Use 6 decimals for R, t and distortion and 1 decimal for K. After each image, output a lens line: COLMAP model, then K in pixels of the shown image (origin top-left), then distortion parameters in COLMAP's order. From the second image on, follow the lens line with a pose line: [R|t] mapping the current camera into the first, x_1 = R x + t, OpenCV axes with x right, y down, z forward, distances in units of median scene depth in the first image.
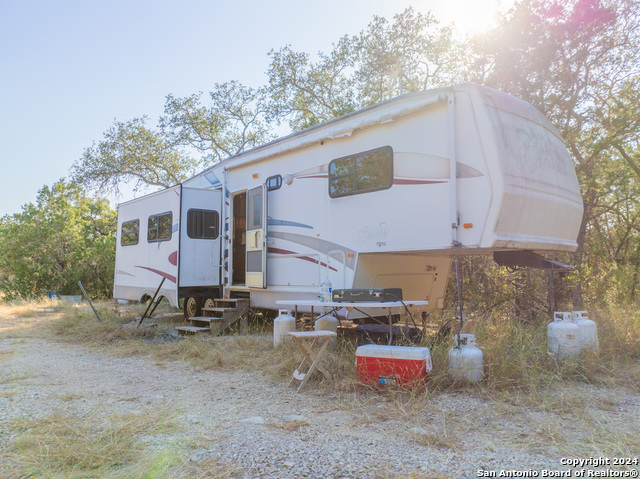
lens RADIAL K [[449.9, 0, 320.0], [0, 449.9, 239.5], [0, 0, 1]] dist [-0.036173, 0.004067]
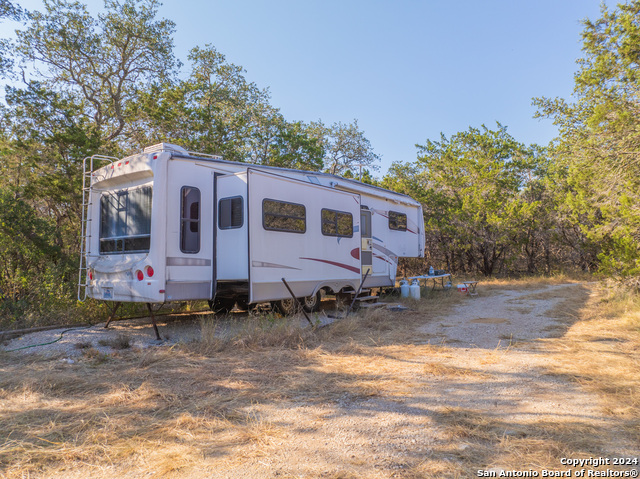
lens RADIAL K [[449.9, 0, 320.0], [0, 449.9, 239.5], [0, 0, 1]] dist [-0.036173, 0.004067]
pose [[-0.175695, 0.059086, 0.982670, -1.503257], [-0.070304, 0.994895, -0.072391, 0.098350], [-0.981931, -0.081805, -0.170644, 1.298709]]
